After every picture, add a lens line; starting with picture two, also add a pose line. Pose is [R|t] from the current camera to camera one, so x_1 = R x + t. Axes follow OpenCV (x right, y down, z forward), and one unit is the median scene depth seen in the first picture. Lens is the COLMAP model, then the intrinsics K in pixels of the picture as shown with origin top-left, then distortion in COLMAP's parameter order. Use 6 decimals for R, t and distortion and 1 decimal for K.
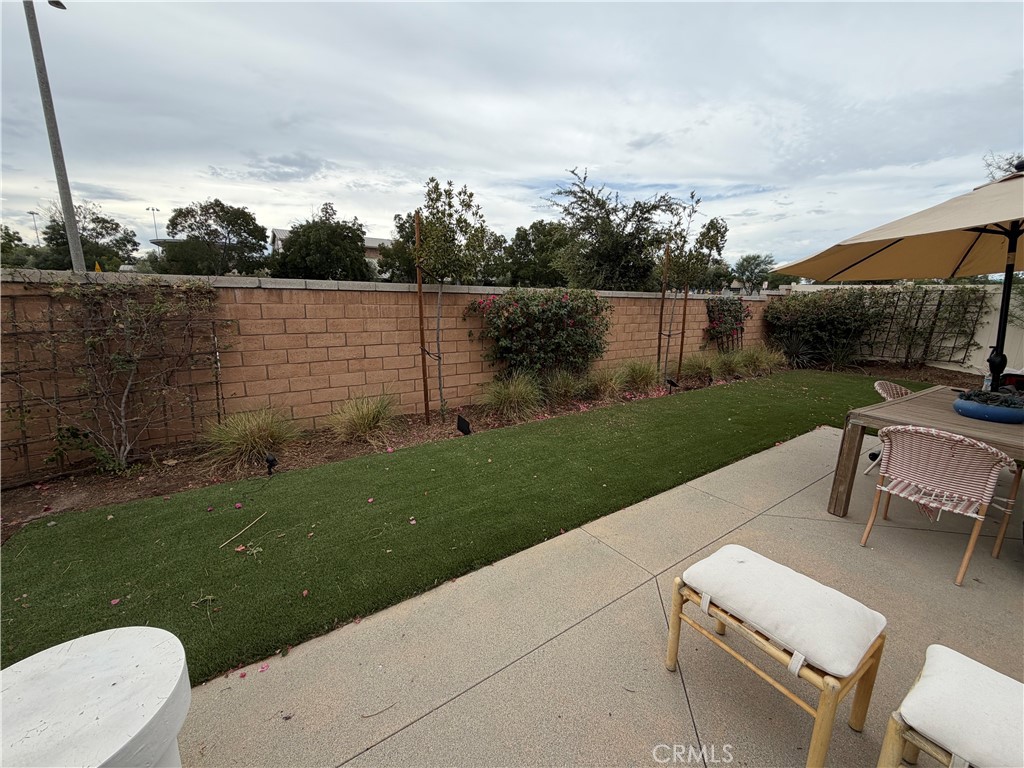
lens RADIAL K [[410.2, 0, 511.5], [0, 410.2, 384.5], [0, 0, 1]] dist [-0.000527, 0.000747]
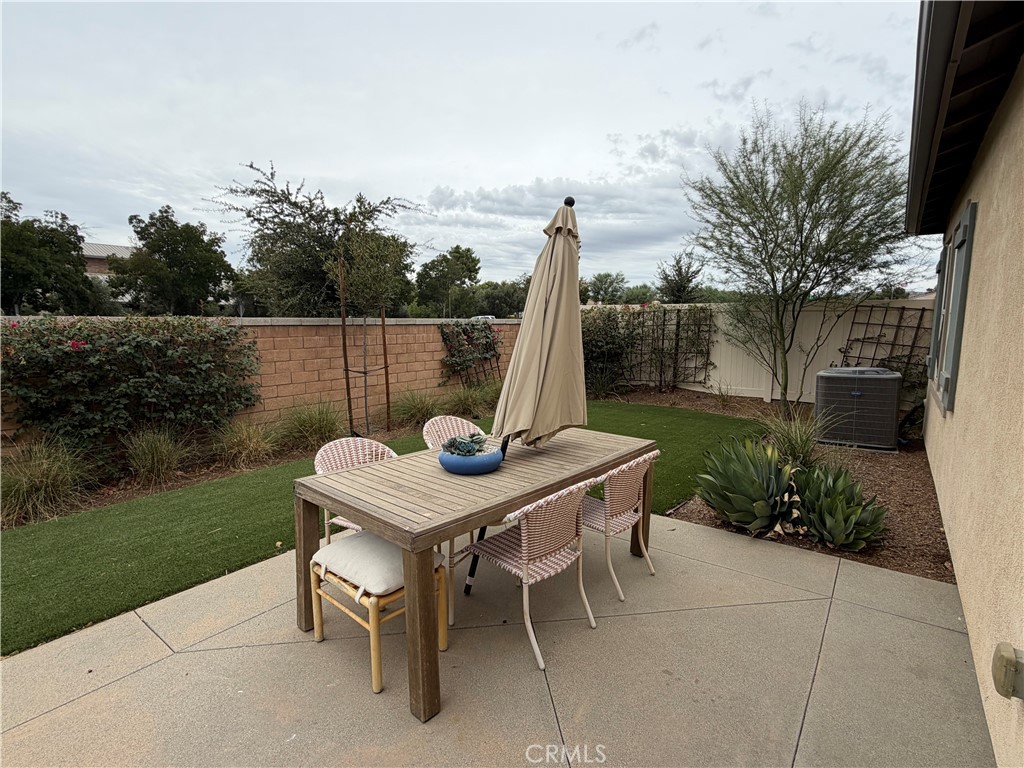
lens RADIAL K [[500.3, 0, 507.5], [0, 500.3, 380.4], [0, 0, 1]] dist [0.011759, 0.000882]
pose [[0.955709, -0.056950, 0.288751, 0.282092], [0.083435, 0.993277, -0.080250, -0.002781], [-0.282240, 0.100788, 0.954035, 0.006061]]
